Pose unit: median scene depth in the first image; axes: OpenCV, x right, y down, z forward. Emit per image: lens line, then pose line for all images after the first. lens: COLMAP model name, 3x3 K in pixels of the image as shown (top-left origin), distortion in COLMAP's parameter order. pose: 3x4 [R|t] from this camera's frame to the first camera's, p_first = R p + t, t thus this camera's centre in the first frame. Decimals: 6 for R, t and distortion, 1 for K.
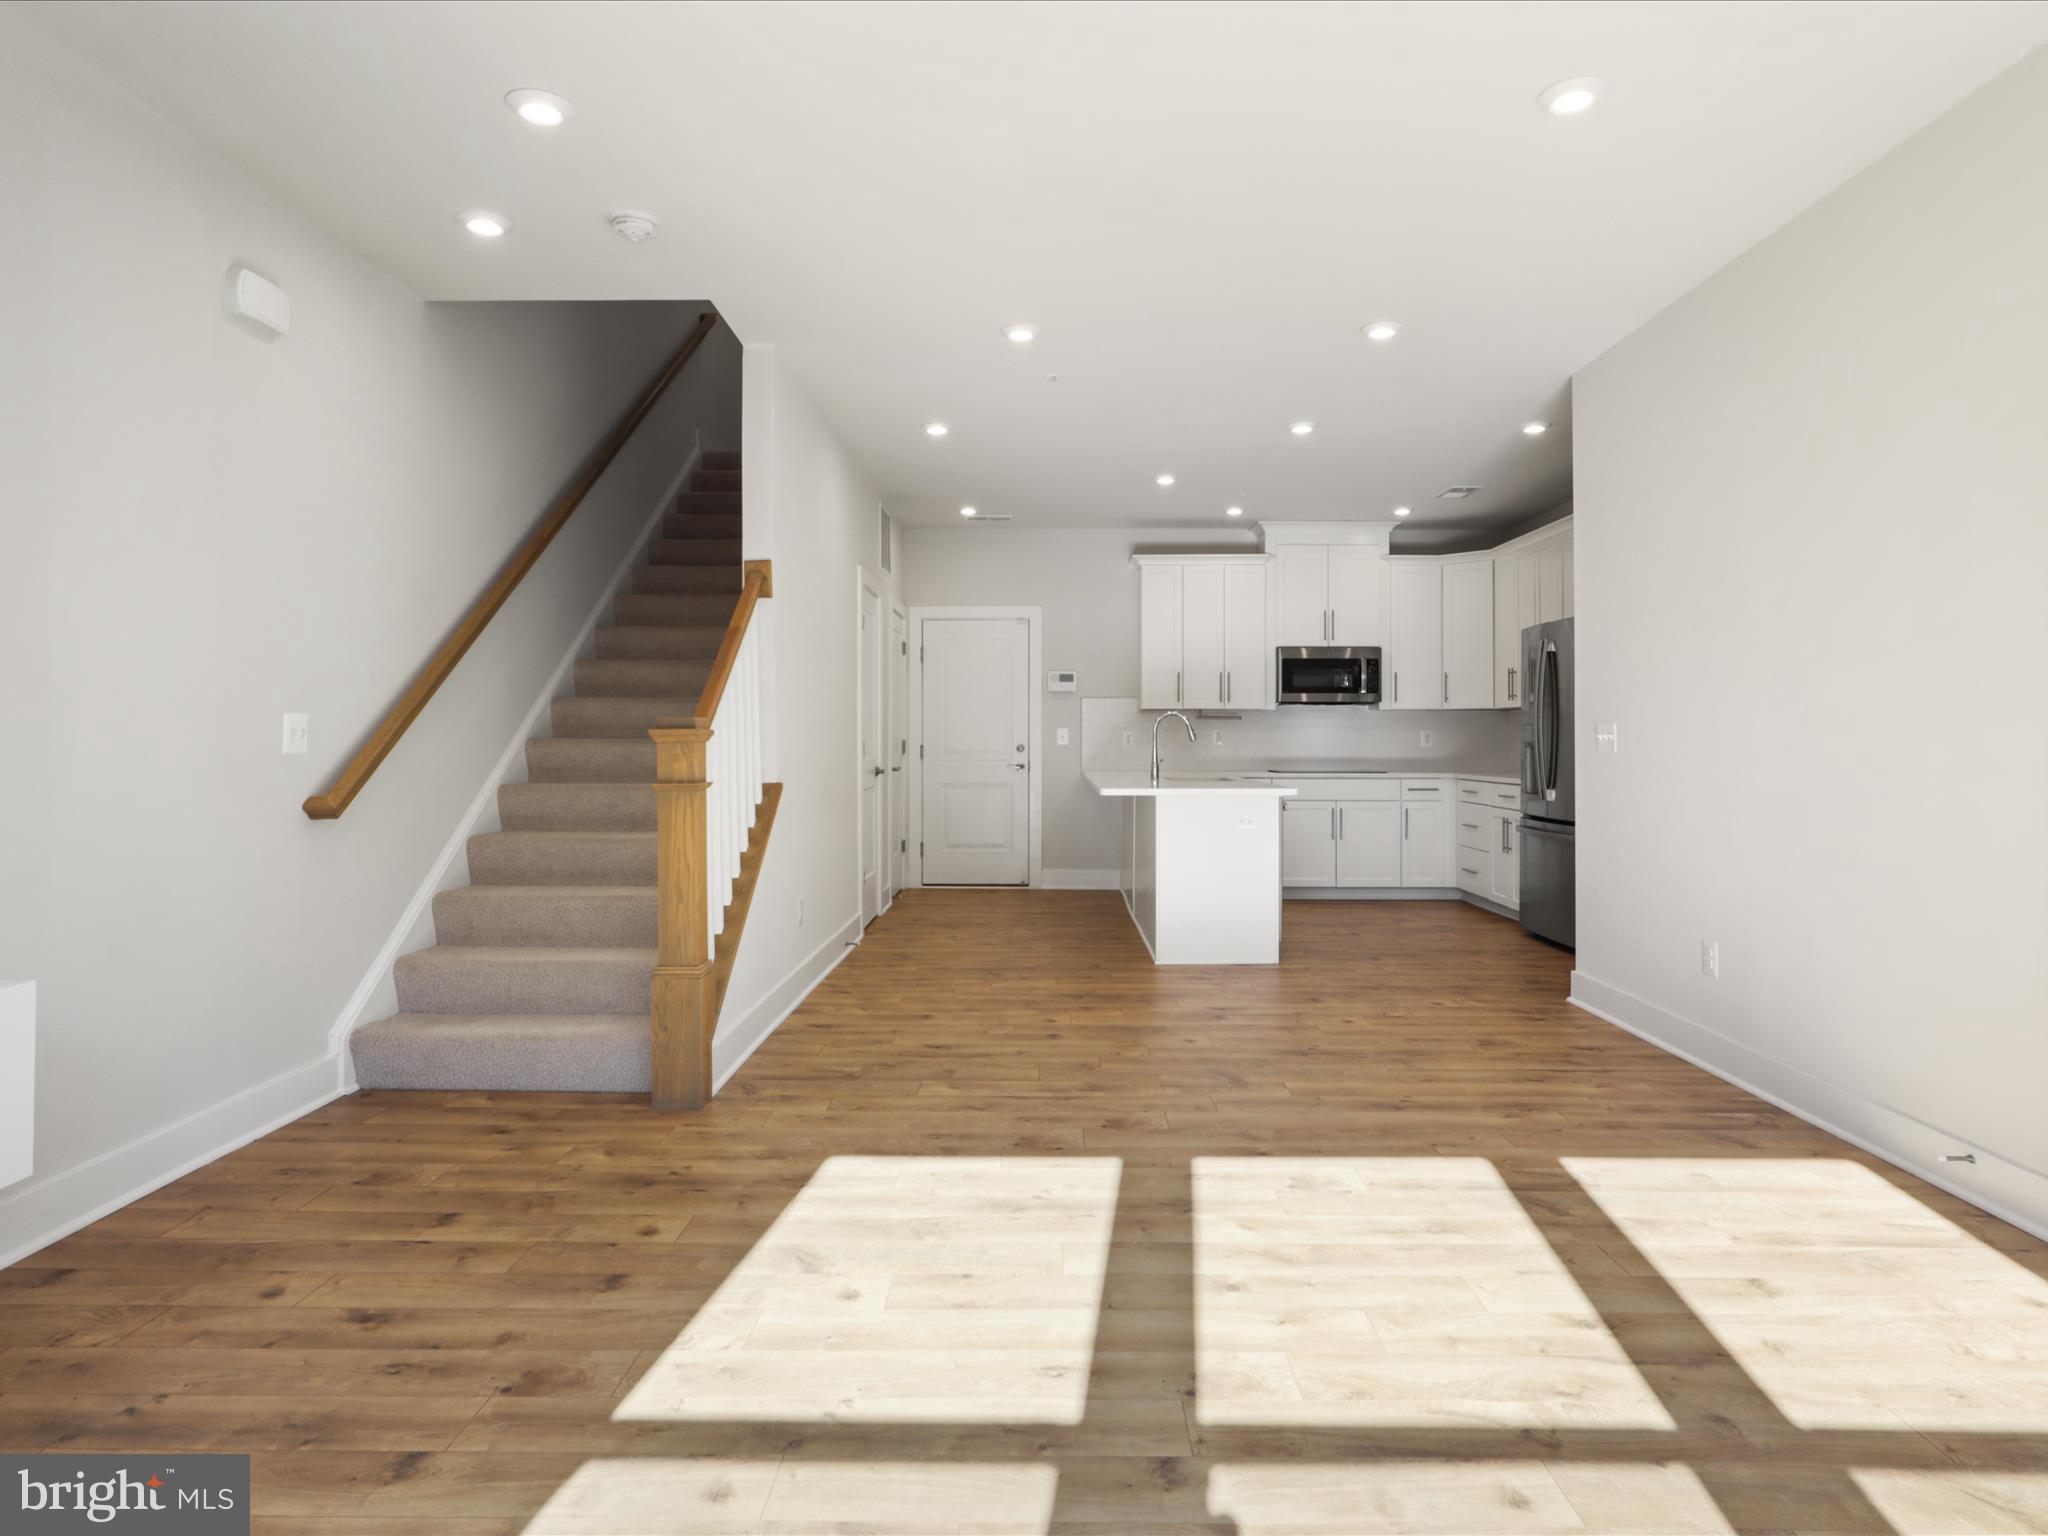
lens RADIAL K [[1155.9, 0, 1029.6], [0, 1155.9, 743.1], [0, 0, 1]] dist [-0.008442, 0.000232]
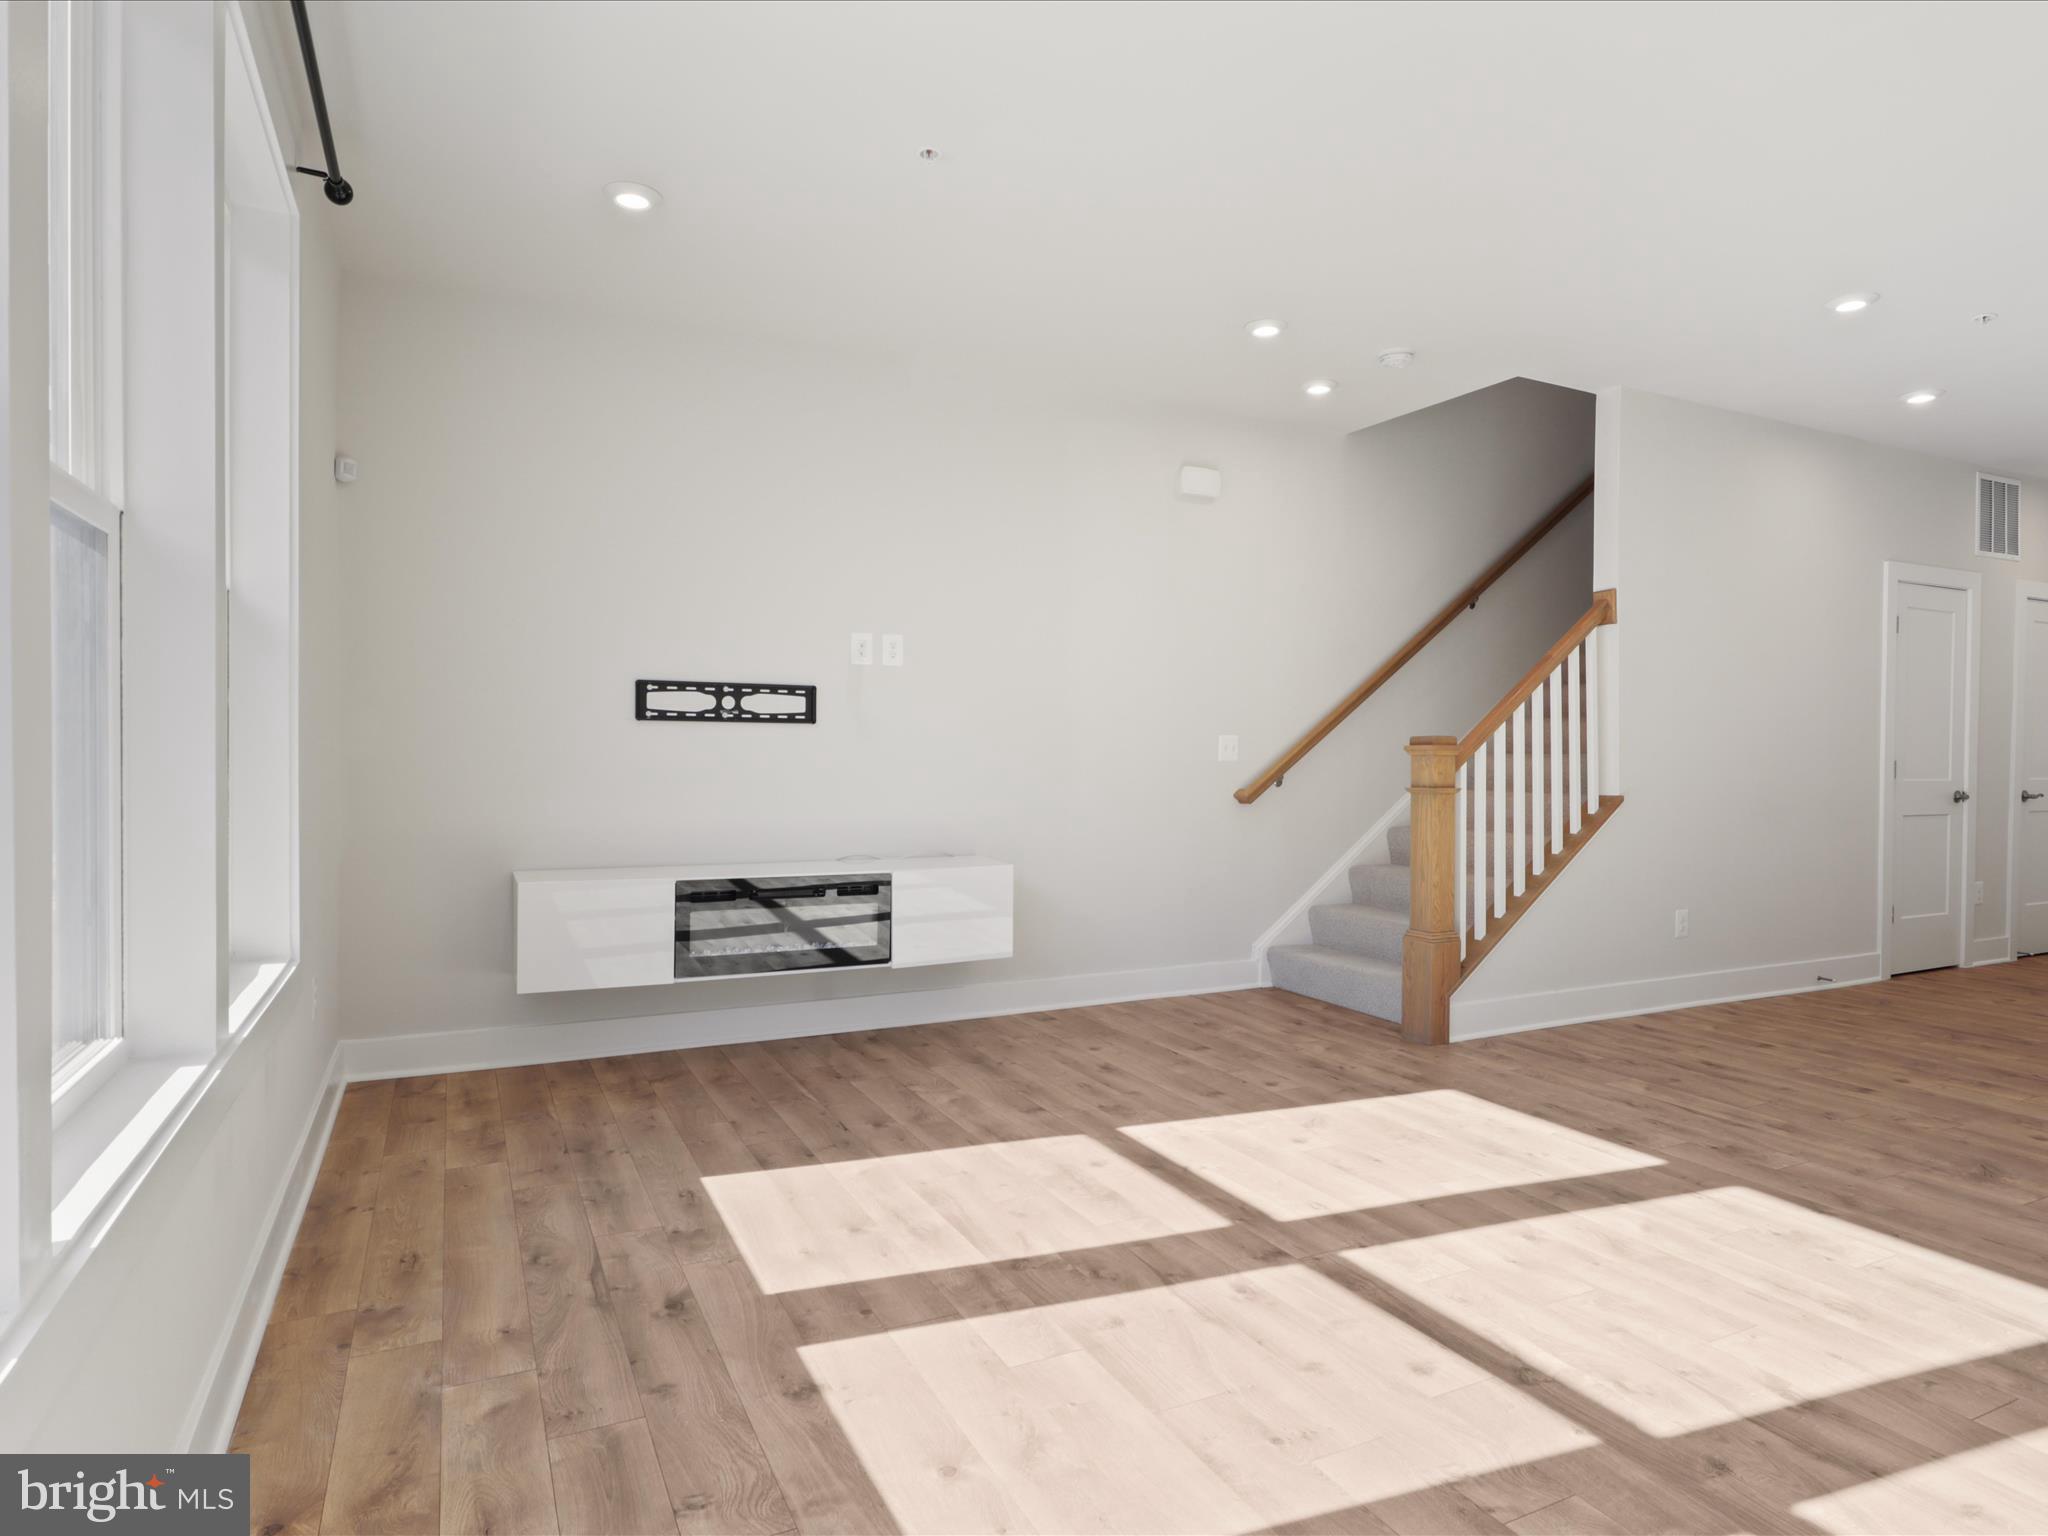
lens RADIAL K [[1166.5, 0, 1033.6], [0, 1166.5, 760.0], [0, 0, 1]] dist [-0.008027, 0.000755]
pose [[0.462460, 0.009614, -0.886588, 0.774336], [-0.012028, 0.999917, 0.004569, 0.004536], [0.886558, 0.008550, 0.462538, 0.031317]]
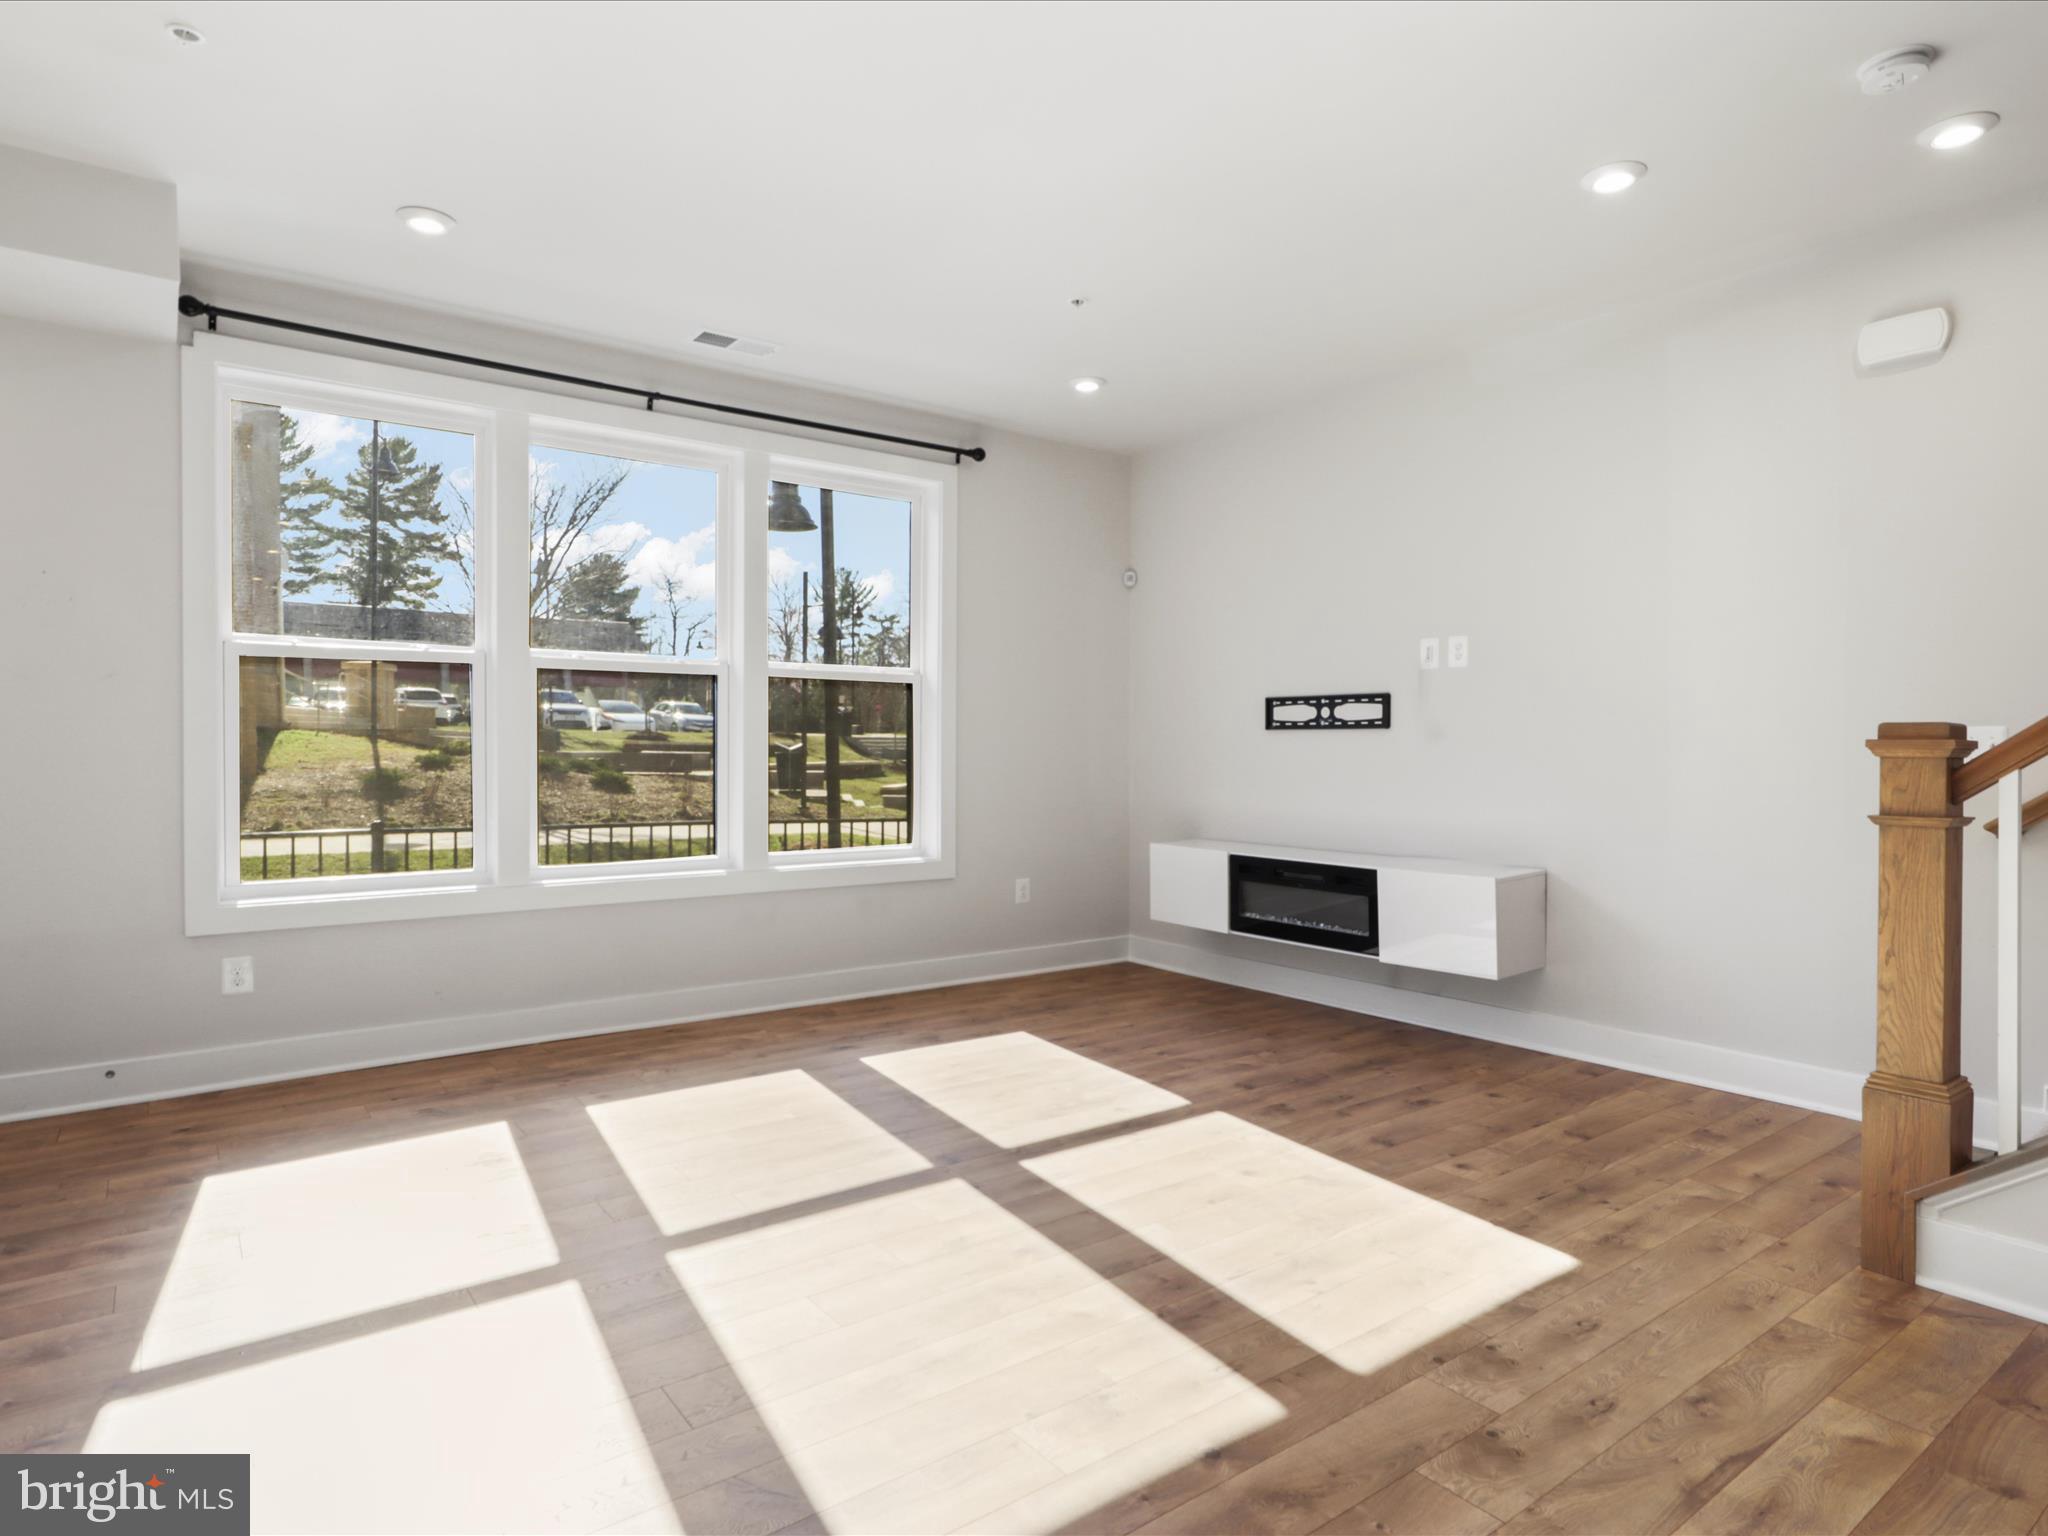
lens RADIAL K [[1166.5, 0, 1033.6], [0, 1166.5, 760.0], [0, 0, 1]] dist [-0.008027, 0.000755]
pose [[-0.786239, 0.005069, -0.617901, 0.689952], [-0.005303, 0.999874, 0.014949, -0.010340], [0.617900, 0.015030, -0.786113, 1.512780]]
